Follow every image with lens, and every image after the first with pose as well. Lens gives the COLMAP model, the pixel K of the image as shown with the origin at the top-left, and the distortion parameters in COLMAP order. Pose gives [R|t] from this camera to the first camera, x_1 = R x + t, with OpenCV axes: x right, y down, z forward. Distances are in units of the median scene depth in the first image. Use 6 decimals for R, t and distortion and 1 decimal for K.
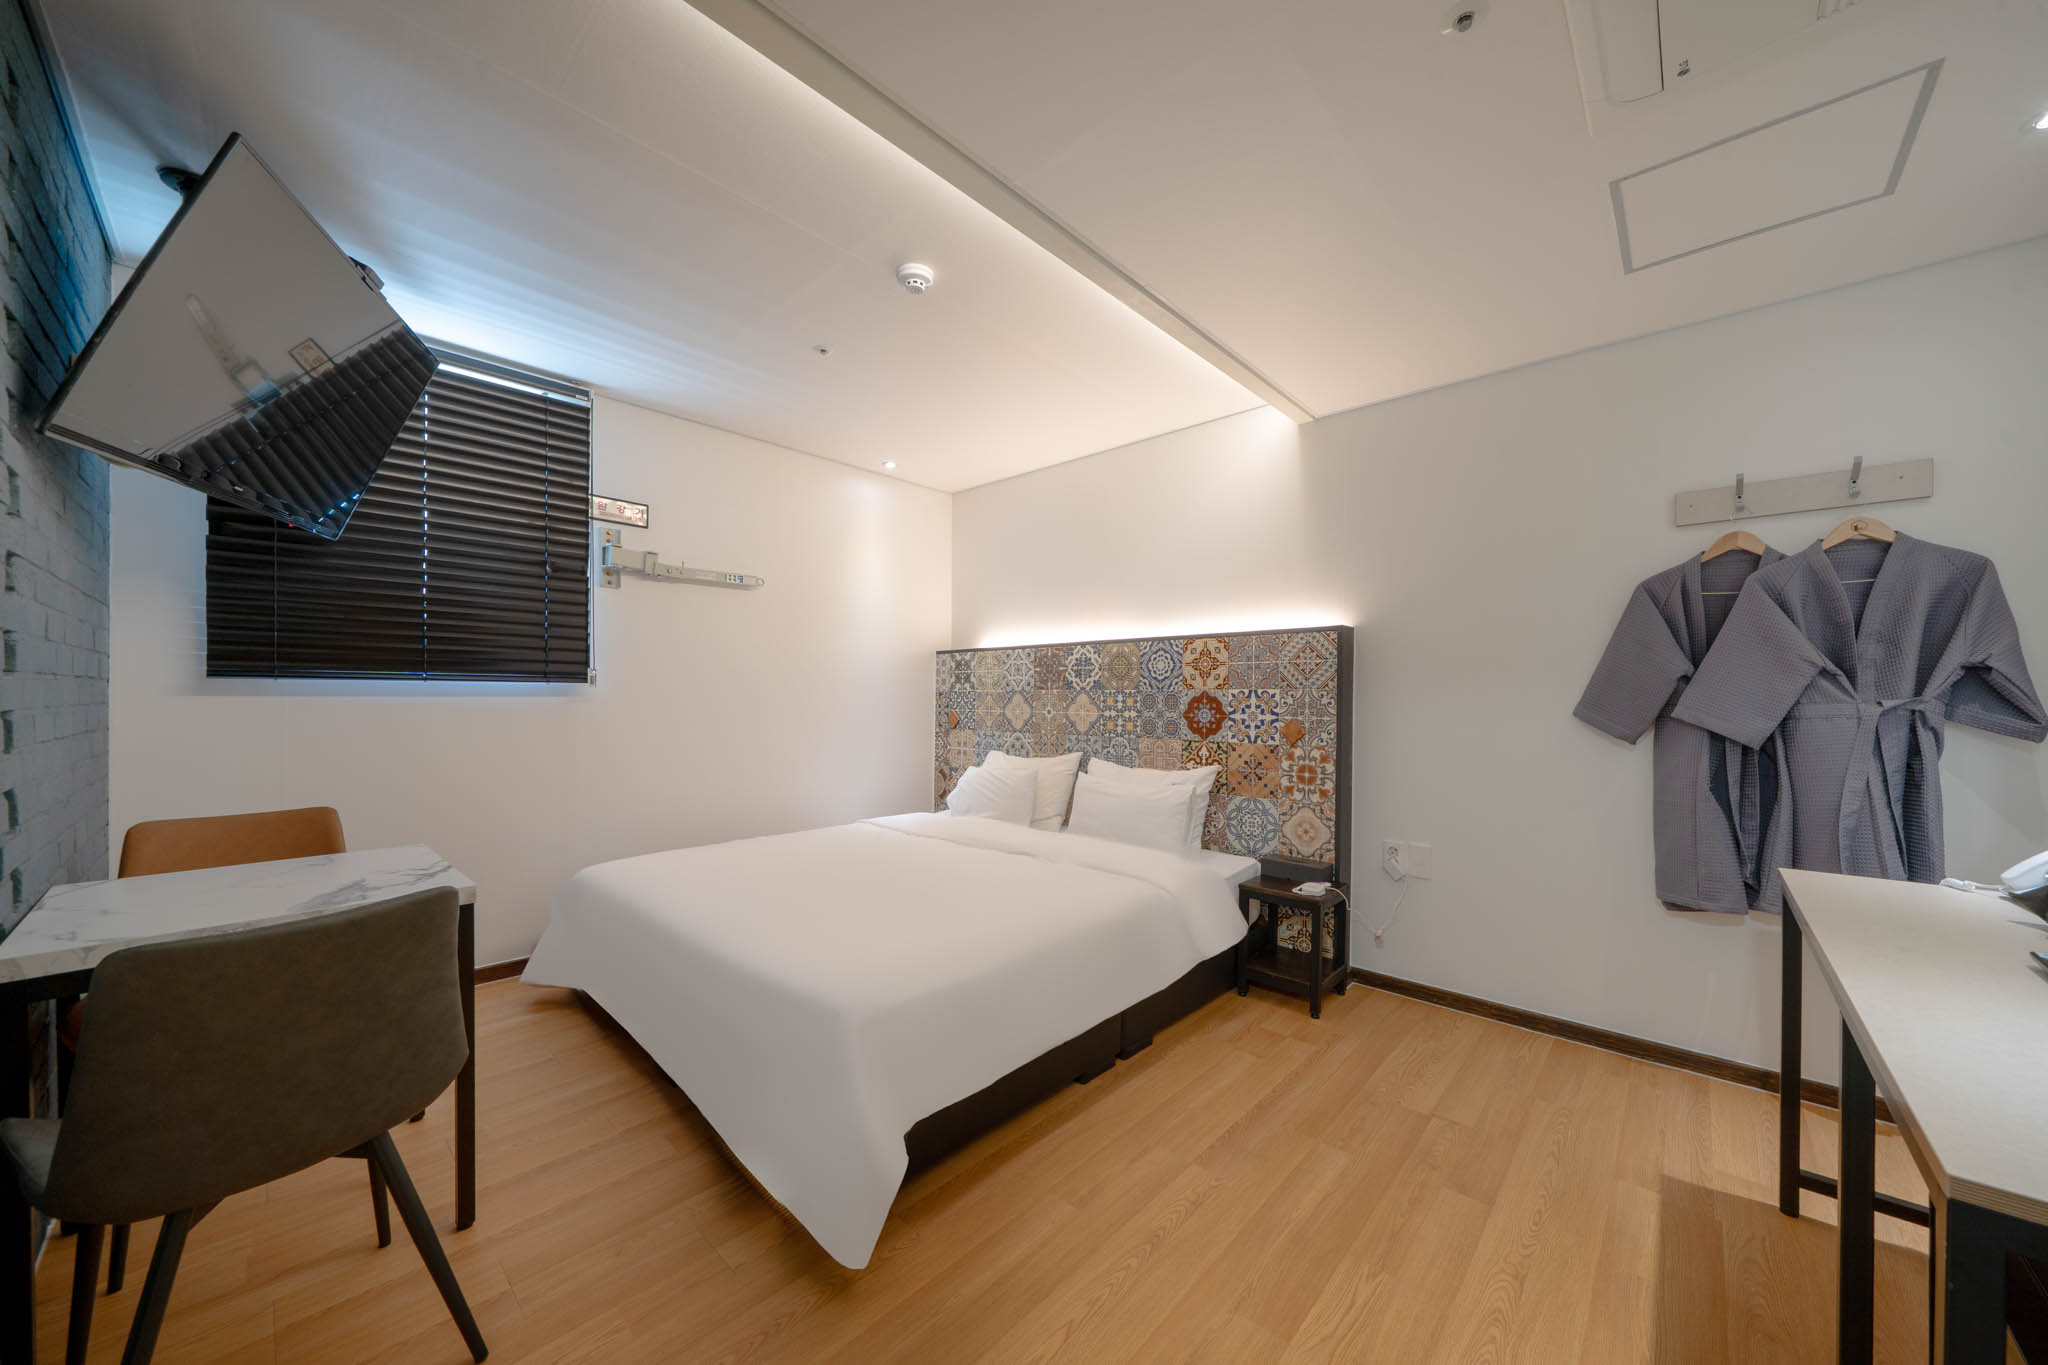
lens RADIAL K [[714.8, 0, 1017.6], [0, 714.8, 701.7], [0, 0, 1]] dist [0.000017, -0.000053]
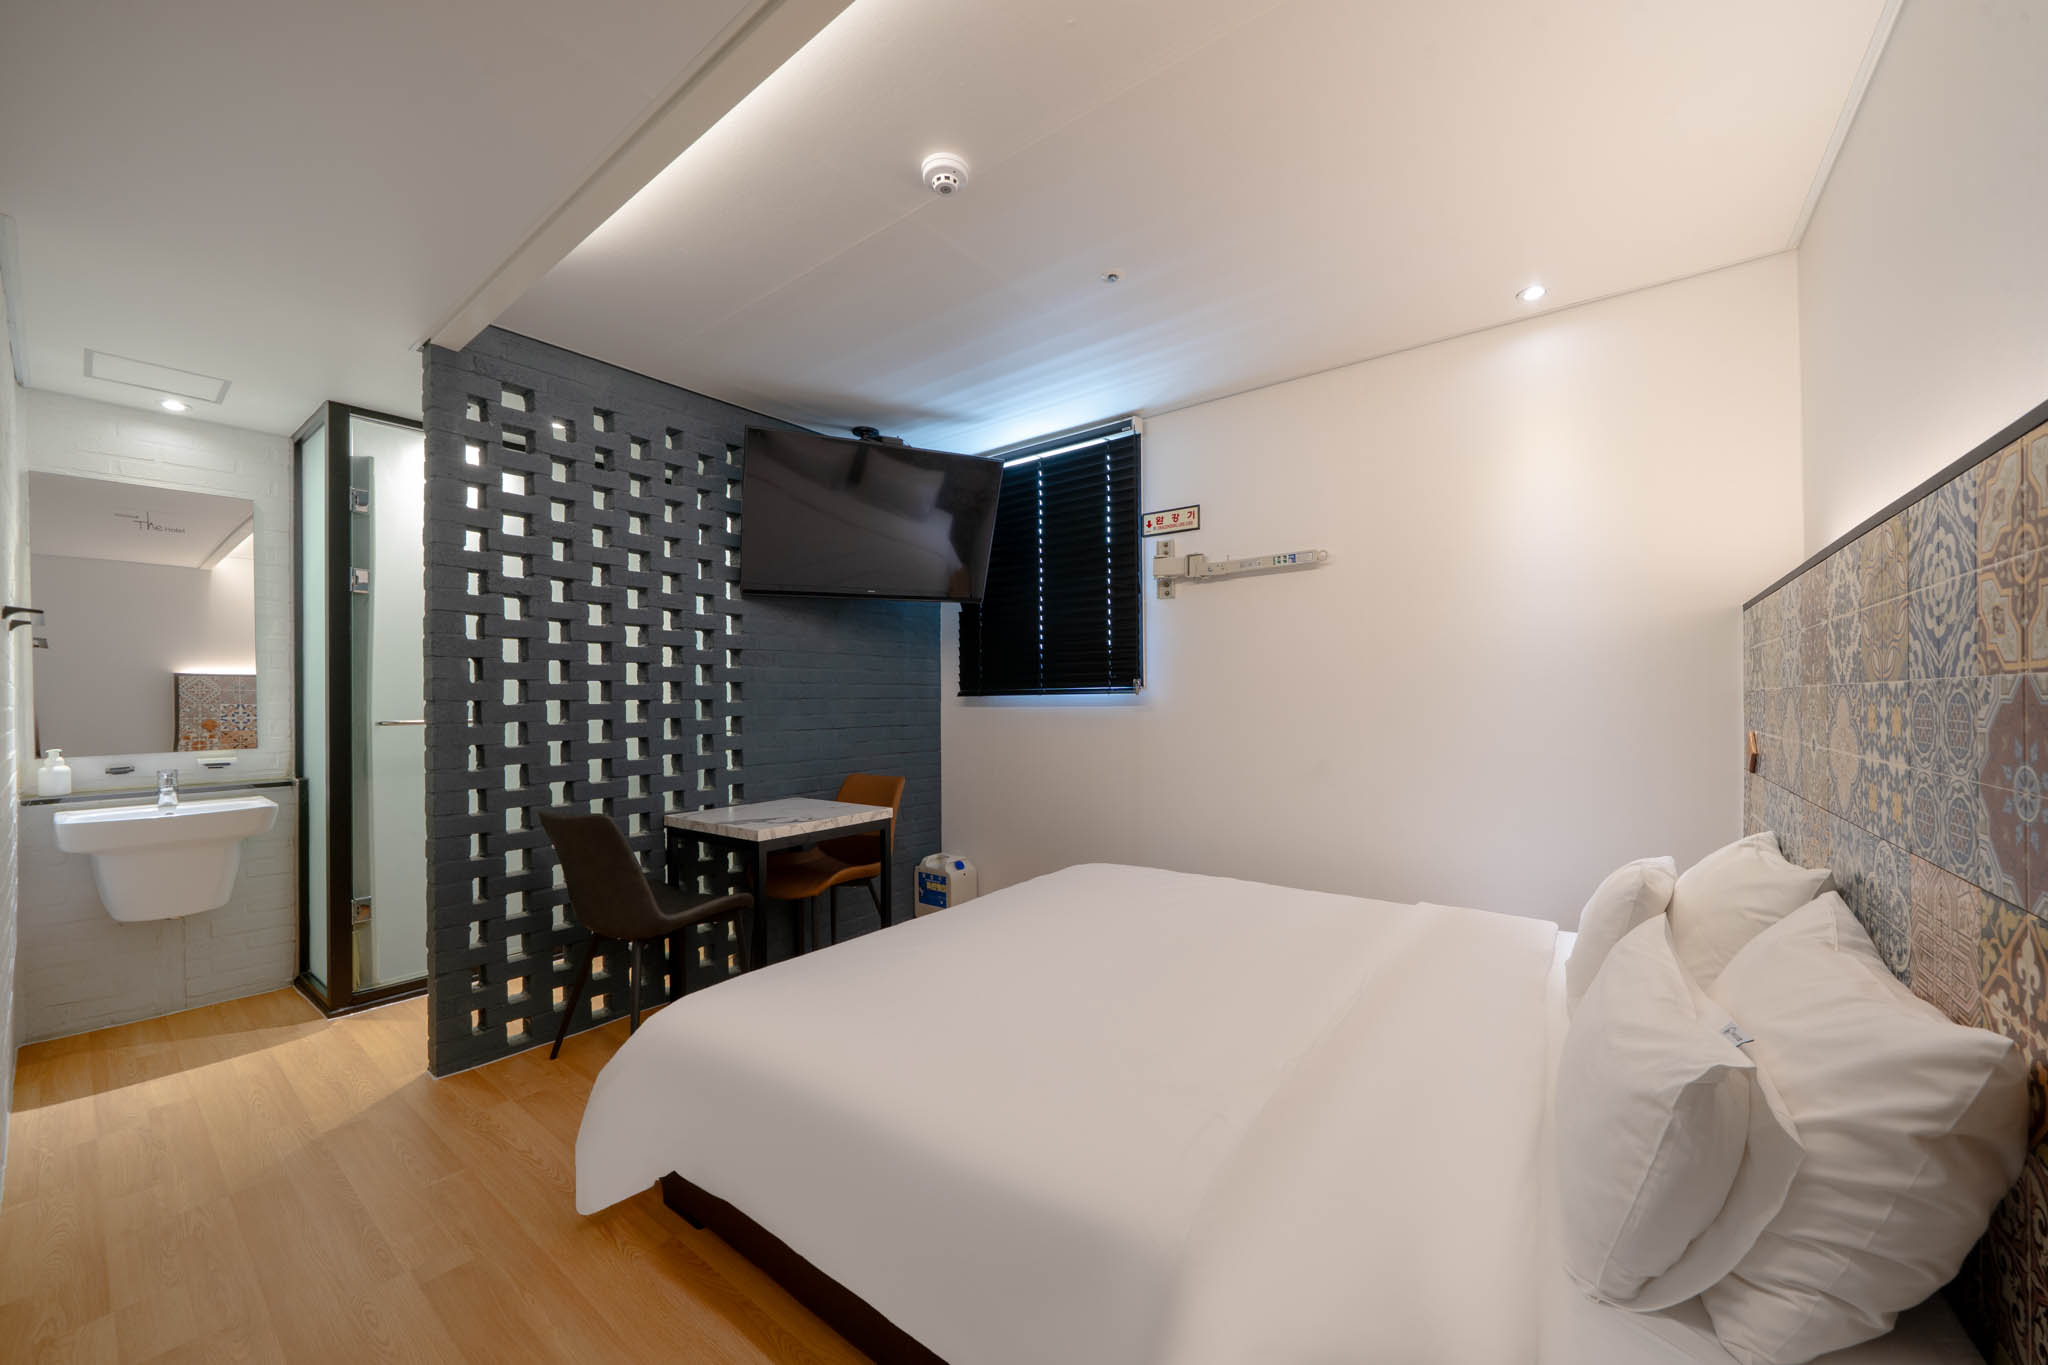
lens RADIAL K [[752.5, 0, 1024.0], [0, 752.5, 705.3], [0, 0, 1]] dist [0.000499, 0.000039]
pose [[0.097637, -0.001153, -0.995221, 0.457313], [-0.001293, 0.999998, -0.001285, -0.005865], [0.995221, 0.001412, 0.097635, 0.667365]]
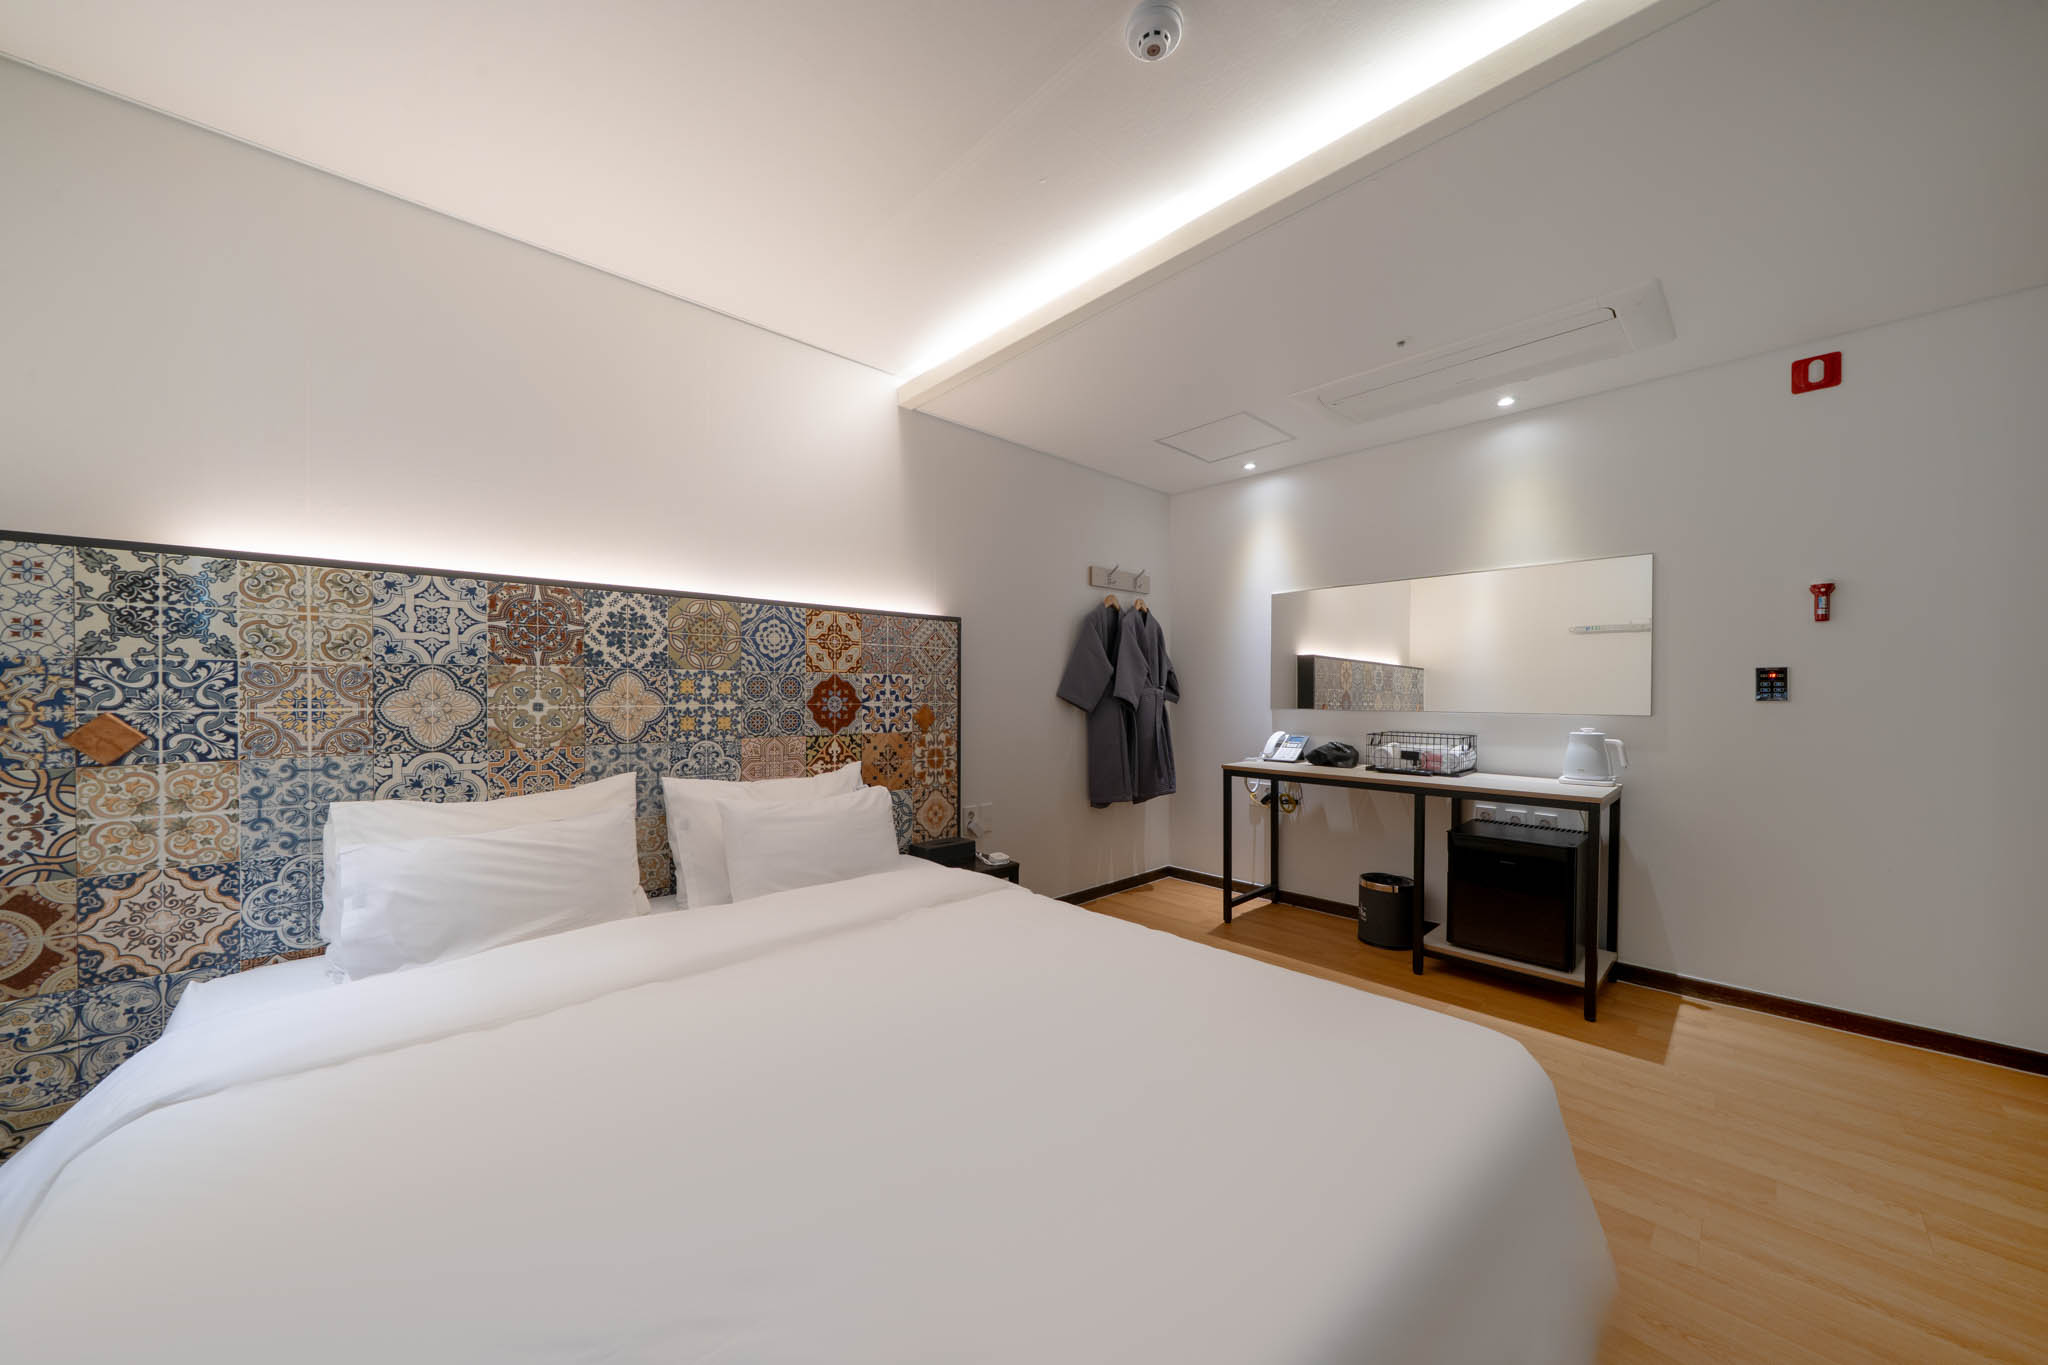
lens RADIAL K [[714.8, 0, 1017.6], [0, 714.8, 701.7], [0, 0, 1]] dist [0.000017, -0.000053]
pose [[0.072526, -0.016340, 0.997233, -0.546285], [0.004114, 0.999862, 0.016084, 0.003987], [-0.997358, 0.002936, 0.072583, 0.720699]]
